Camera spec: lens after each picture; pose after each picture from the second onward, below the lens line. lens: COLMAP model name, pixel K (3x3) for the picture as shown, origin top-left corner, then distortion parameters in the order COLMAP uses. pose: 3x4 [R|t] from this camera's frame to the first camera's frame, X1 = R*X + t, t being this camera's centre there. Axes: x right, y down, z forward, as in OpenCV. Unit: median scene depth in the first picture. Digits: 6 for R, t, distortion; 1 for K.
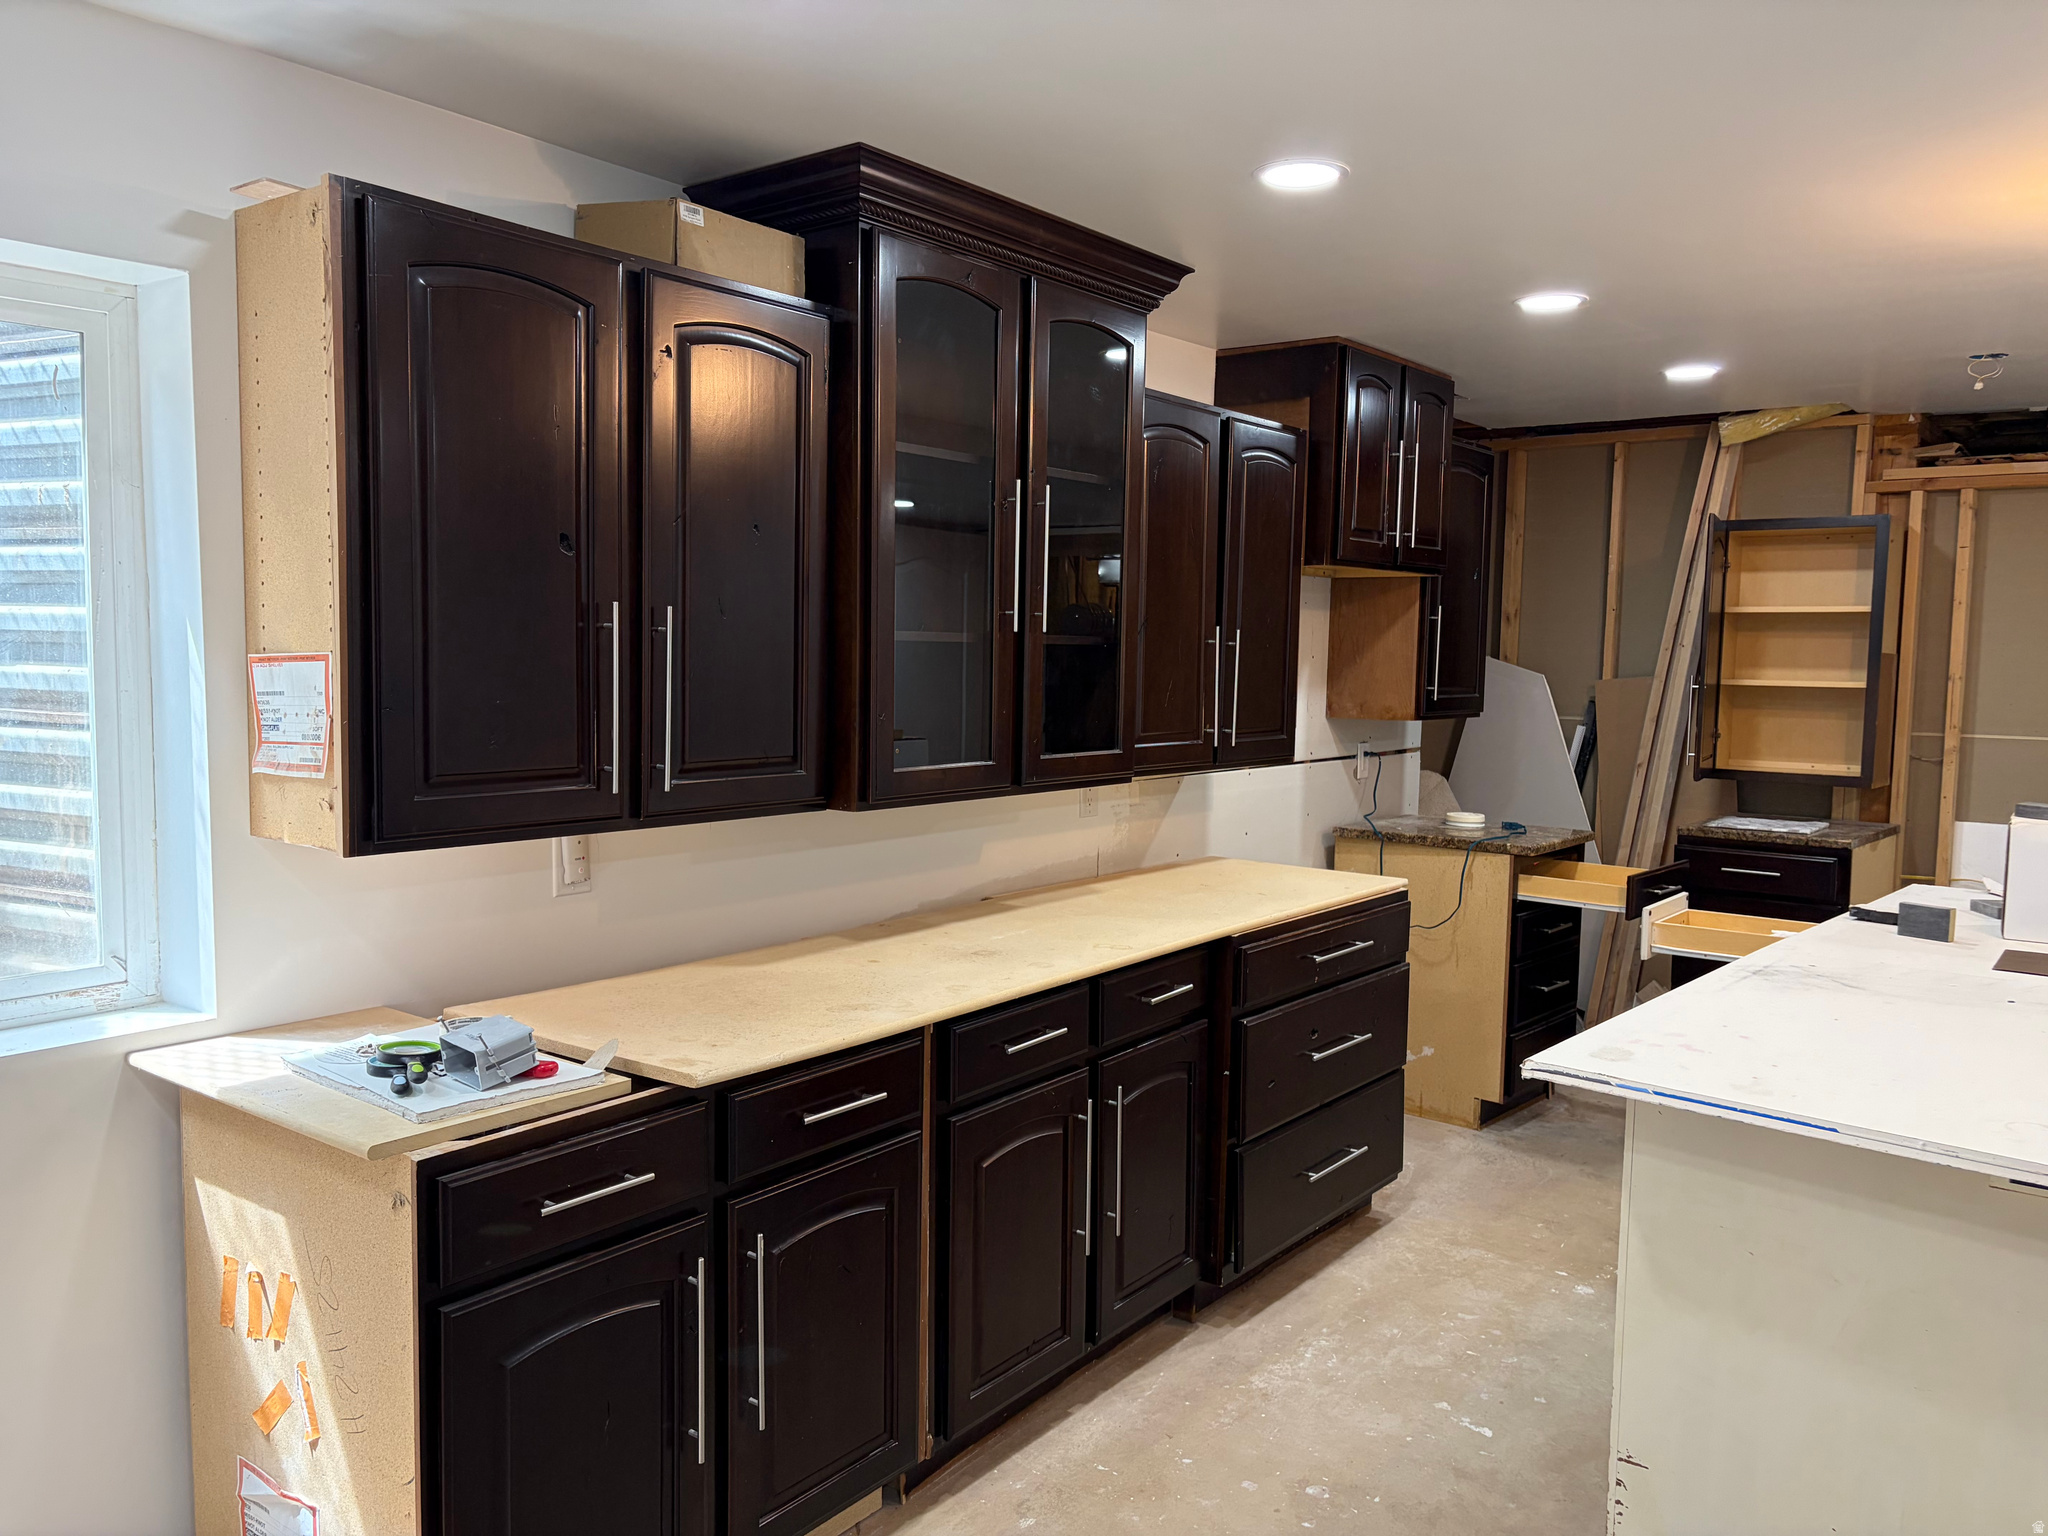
lens RADIAL K [[1532.8, 0, 1024.0], [0, 1532.8, 768.0], [0, 0, 1]] dist [0.002565, 0.002015]
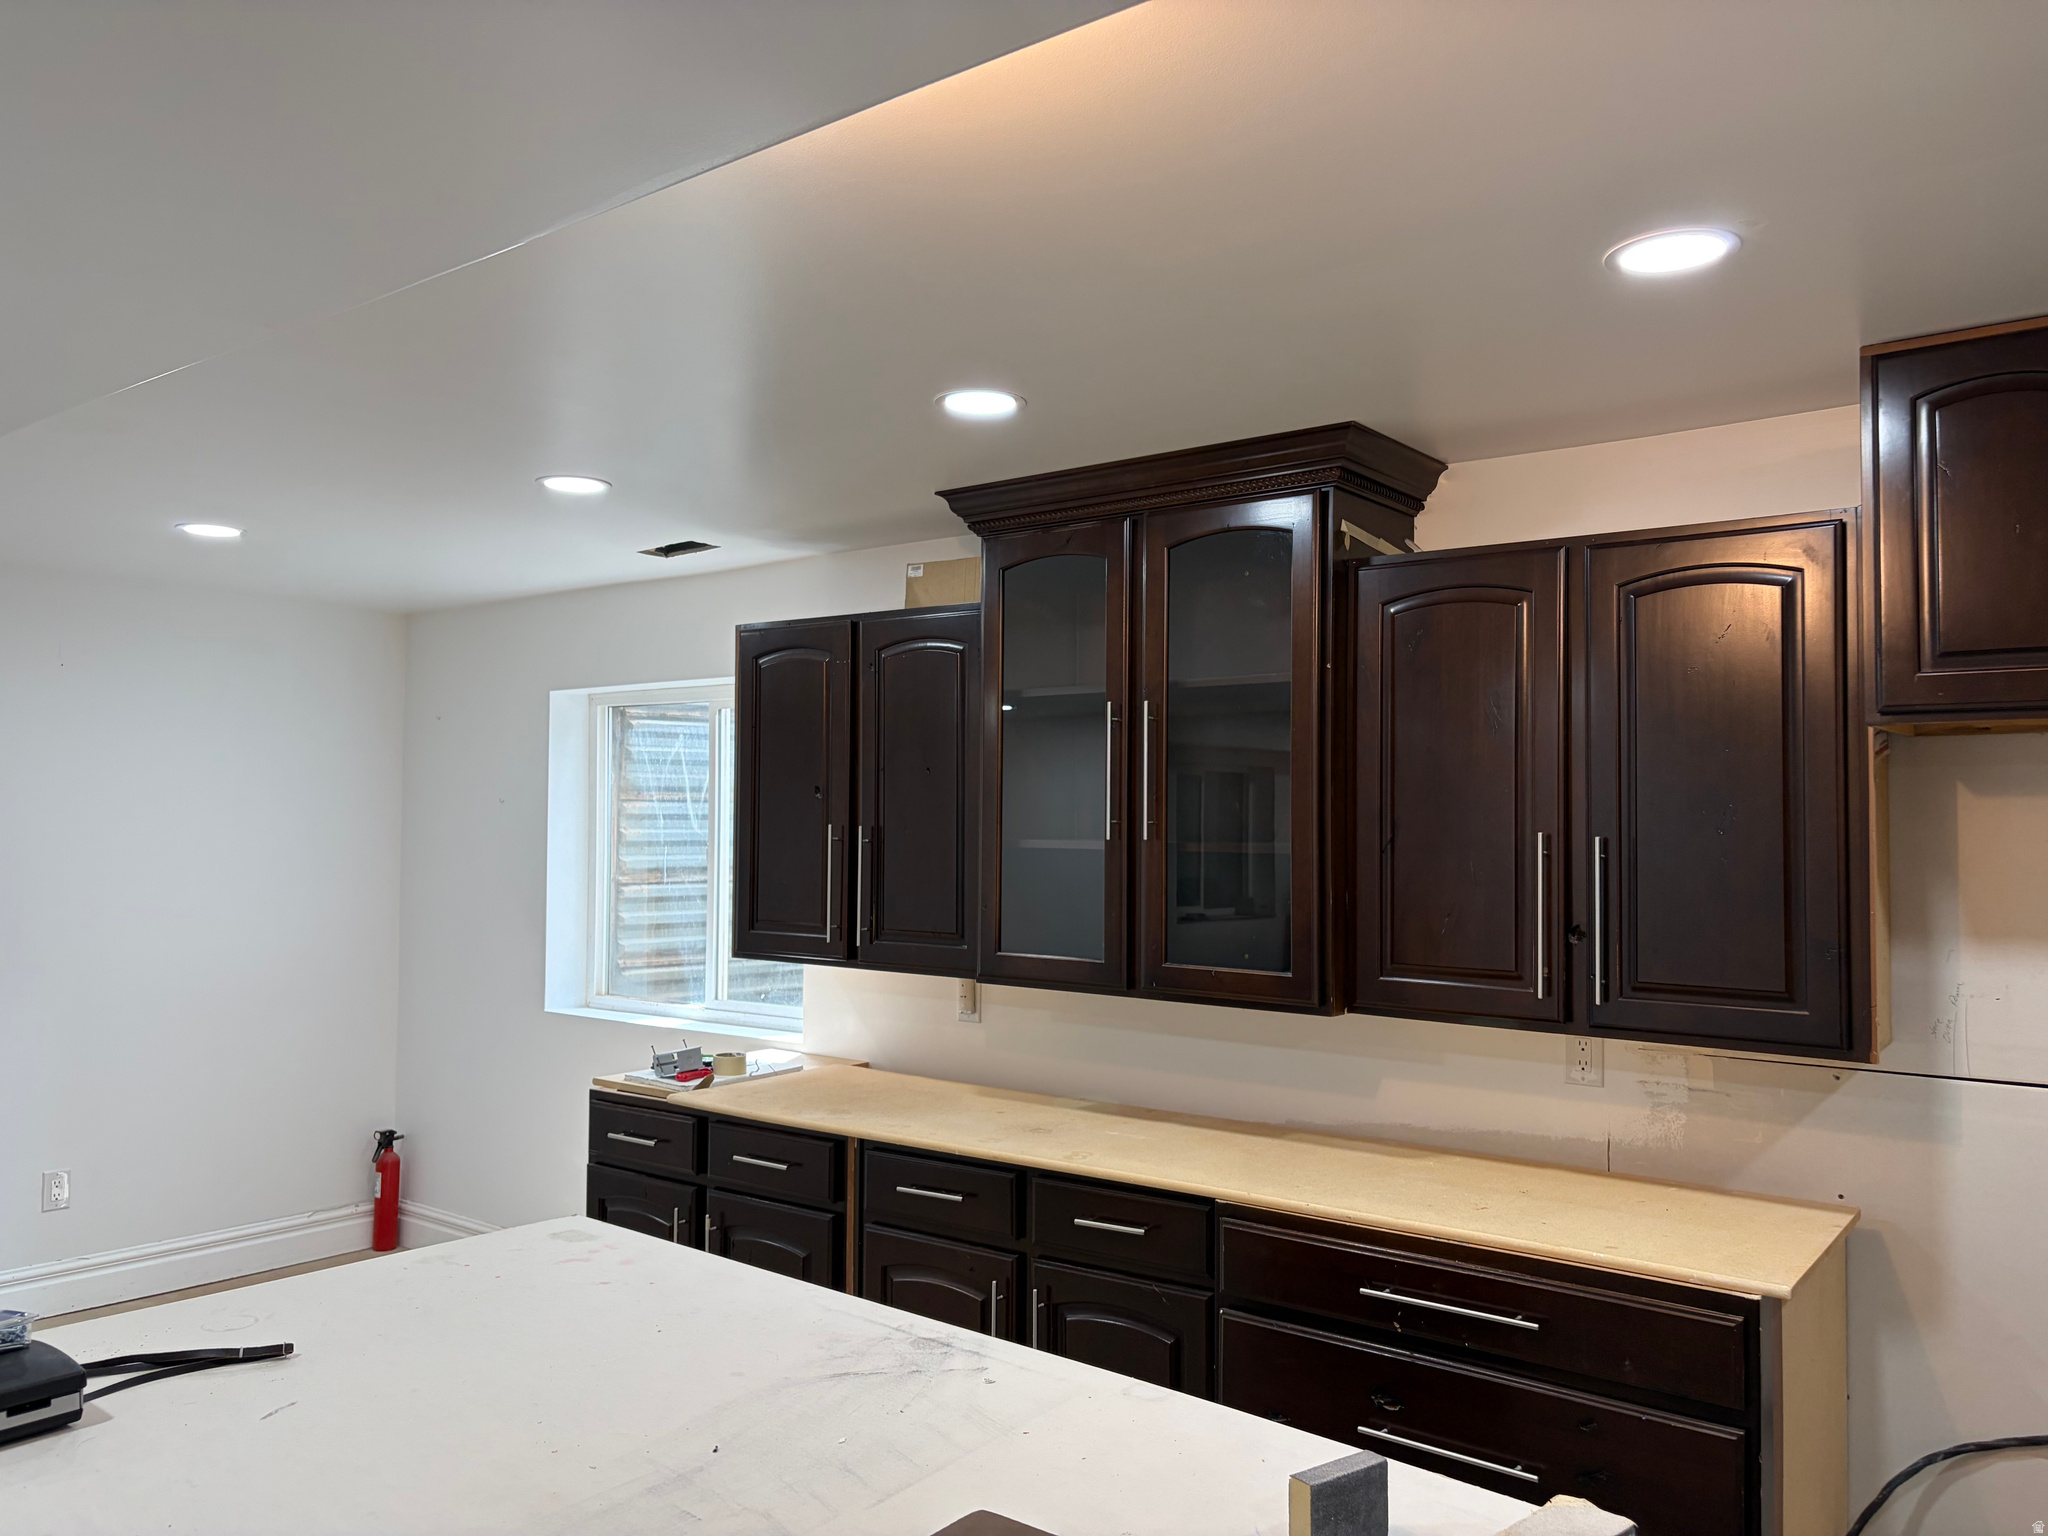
lens RADIAL K [[1532.8, 0, 1024.0], [0, 1532.8, 768.0], [0, 0, 1]] dist [0.002565, 0.002015]
pose [[-0.032411, -0.049210, -0.998262, 1.063396], [-0.084145, 0.995376, -0.046336, -0.086077], [0.995926, 0.082497, -0.036402, 0.961834]]
